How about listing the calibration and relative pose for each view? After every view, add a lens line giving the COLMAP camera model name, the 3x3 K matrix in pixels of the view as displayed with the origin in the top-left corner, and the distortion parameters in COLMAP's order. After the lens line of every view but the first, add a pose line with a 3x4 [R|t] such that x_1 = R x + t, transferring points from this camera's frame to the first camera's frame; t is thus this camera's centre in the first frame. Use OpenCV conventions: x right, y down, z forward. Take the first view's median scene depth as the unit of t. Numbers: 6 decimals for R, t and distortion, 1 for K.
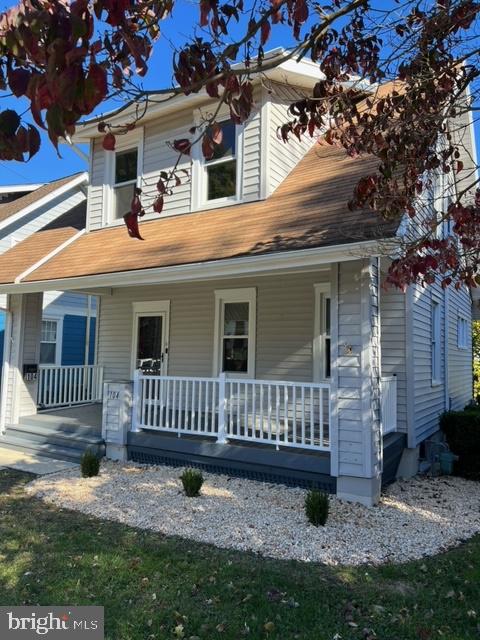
lens RADIAL K [[474.3, 0, 250.3], [0, 474.3, 320.5], [0, 0, 1]] dist [0.002787, 0.000293]
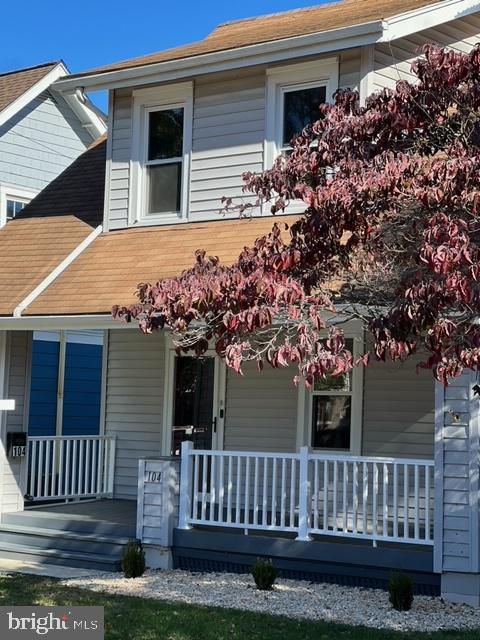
lens RADIAL K [[1427.3, 0, 240.0], [0, 1427.3, 320.0], [0, 0, 1]] dist [0.011270, 0.066567]
pose [[0.990520, 0.002737, -0.137341, 0.130430], [-0.002326, 0.999992, 0.003149, -0.082864], [0.137348, -0.002799, 0.990519, -1.084175]]
